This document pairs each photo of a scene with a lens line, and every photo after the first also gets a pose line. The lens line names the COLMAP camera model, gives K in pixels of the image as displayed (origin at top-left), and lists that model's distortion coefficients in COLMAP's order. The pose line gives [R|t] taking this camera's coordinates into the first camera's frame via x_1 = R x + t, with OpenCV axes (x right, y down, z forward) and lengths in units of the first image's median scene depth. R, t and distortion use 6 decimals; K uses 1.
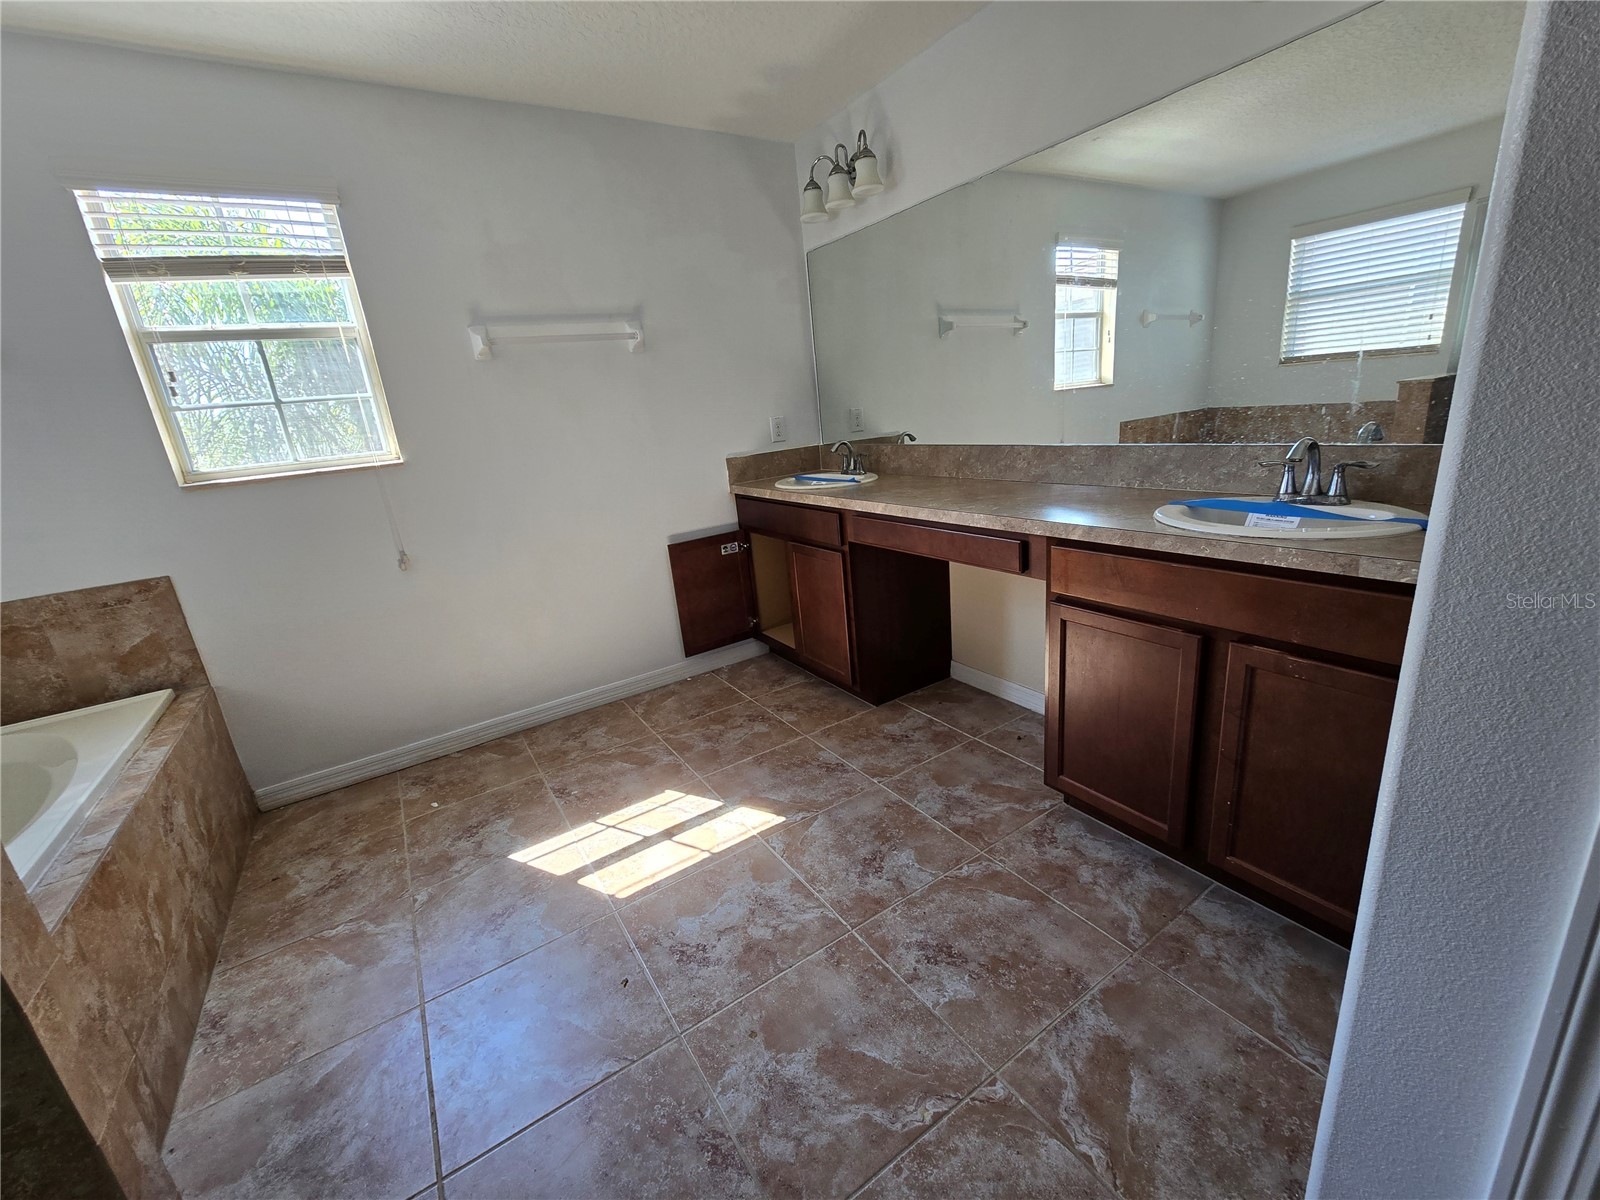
lens RADIAL K [[663.3, 0, 800.0], [0, 663.3, 600.0], [0, 0, 1]] dist [0.001559, -0.000149]
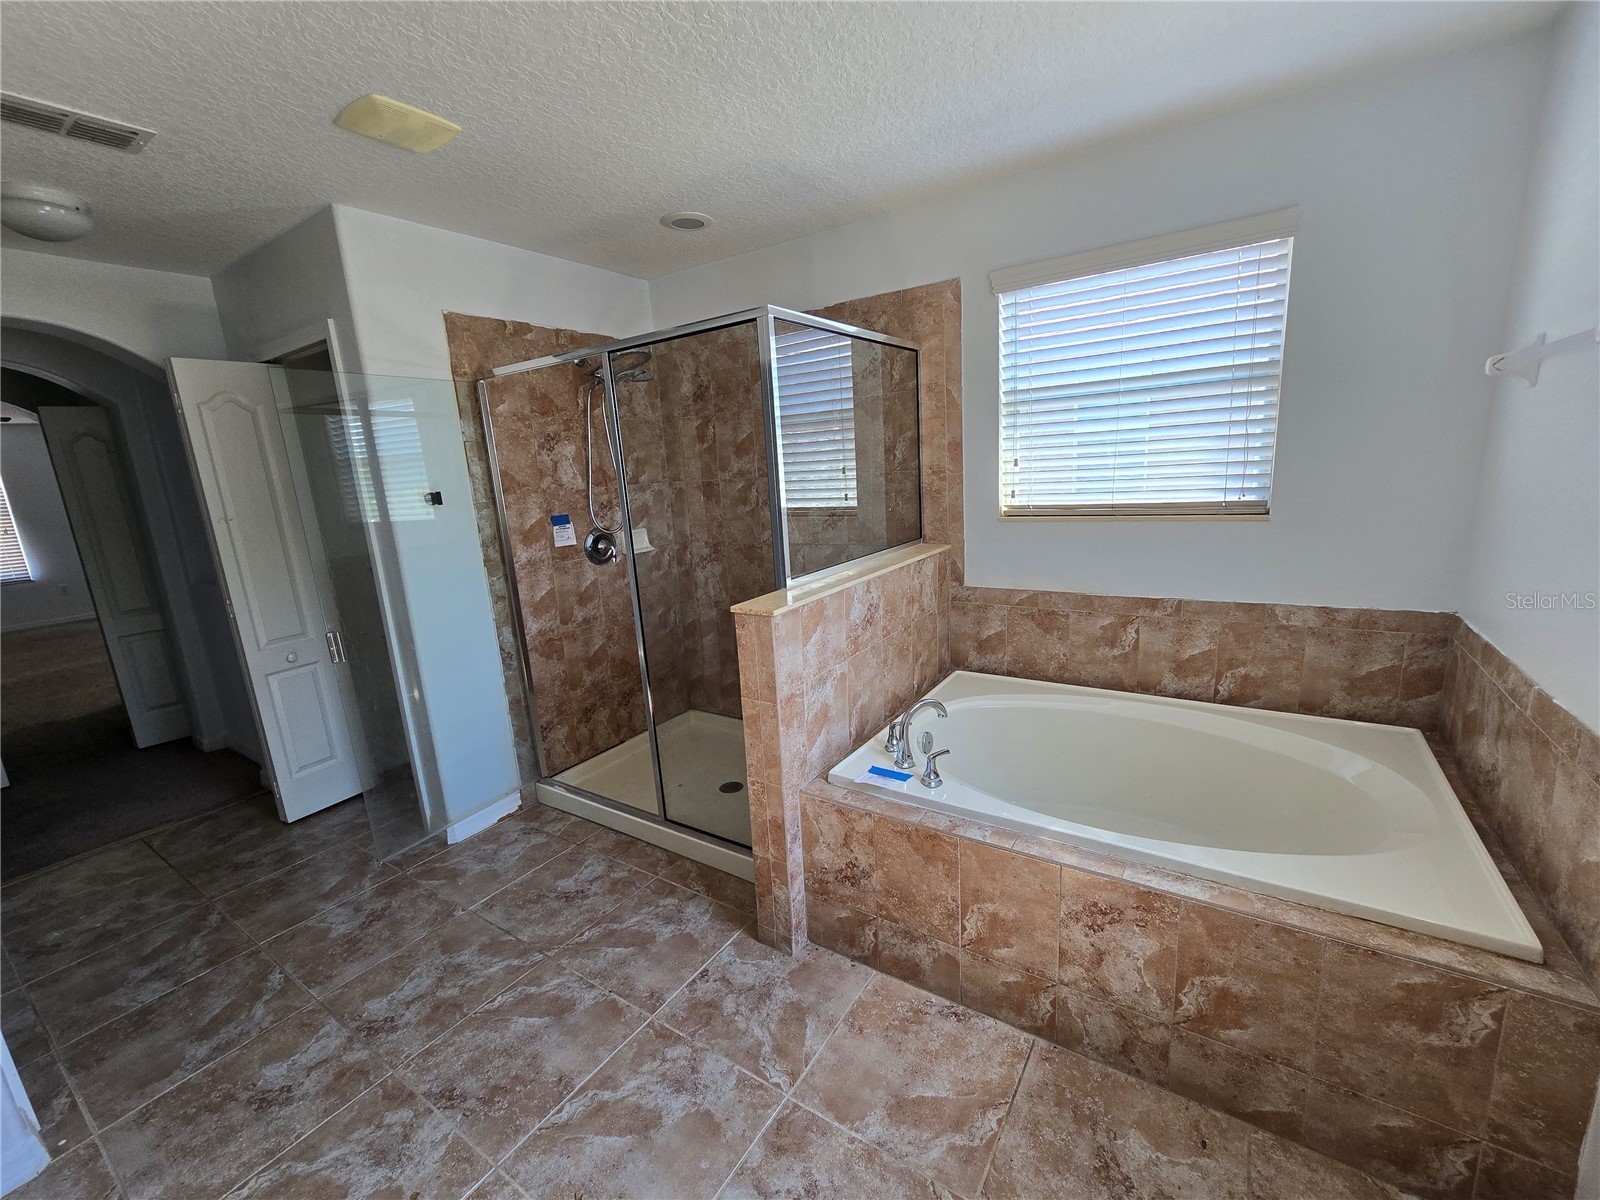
lens RADIAL K [[652.4, 0, 800.0], [0, 652.4, 600.0], [0, 0, 1]] dist [0.001891, 0.000141]
pose [[-0.900387, 0.229120, -0.369874, -0.287524], [0.018076, 0.869075, 0.494349, -0.401014], [0.434714, 0.438420, -0.786646, 1.078945]]
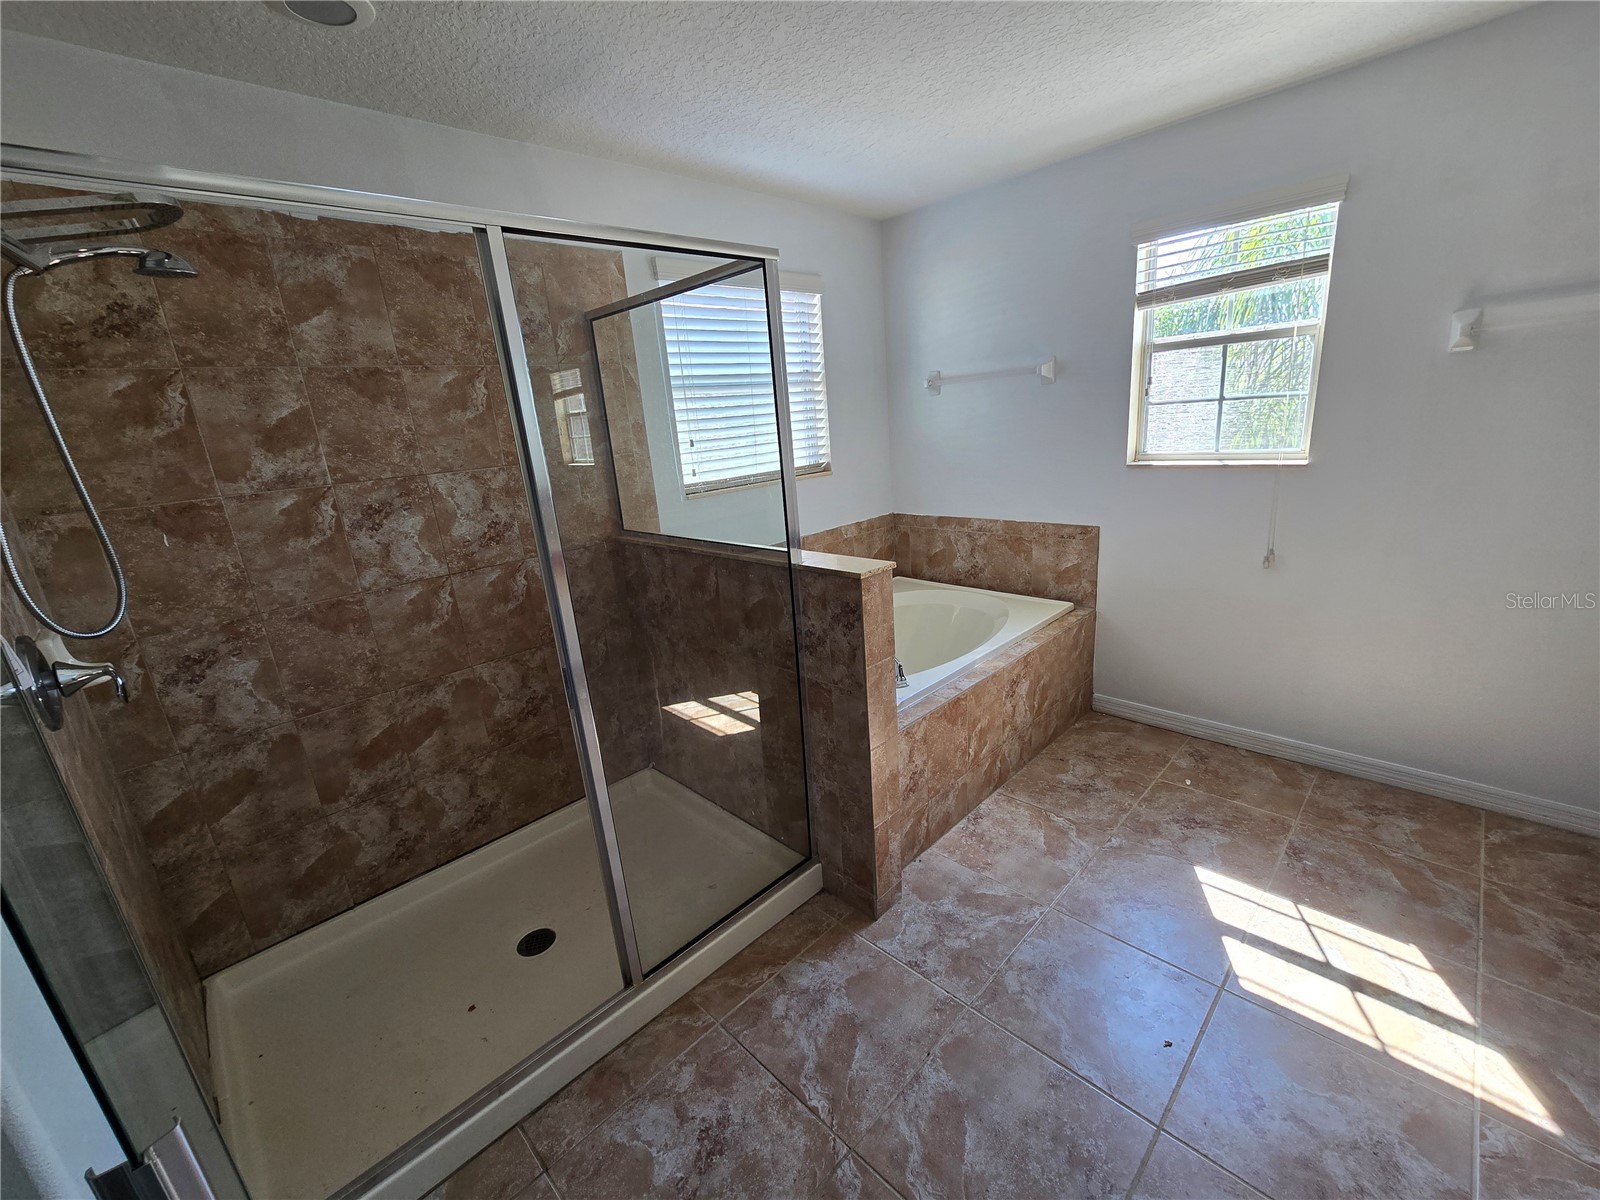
lens RADIAL K [[654.9, 0, 822.8], [0, 654.9, 601.2], [0, 0, 1]] dist [-0.016895, 0.009612]
pose [[0.231652, 0.338932, -0.911846, 0.211899], [-0.230058, 0.929841, 0.287175, -0.156165], [0.945204, 0.143253, 0.293373, 0.088374]]
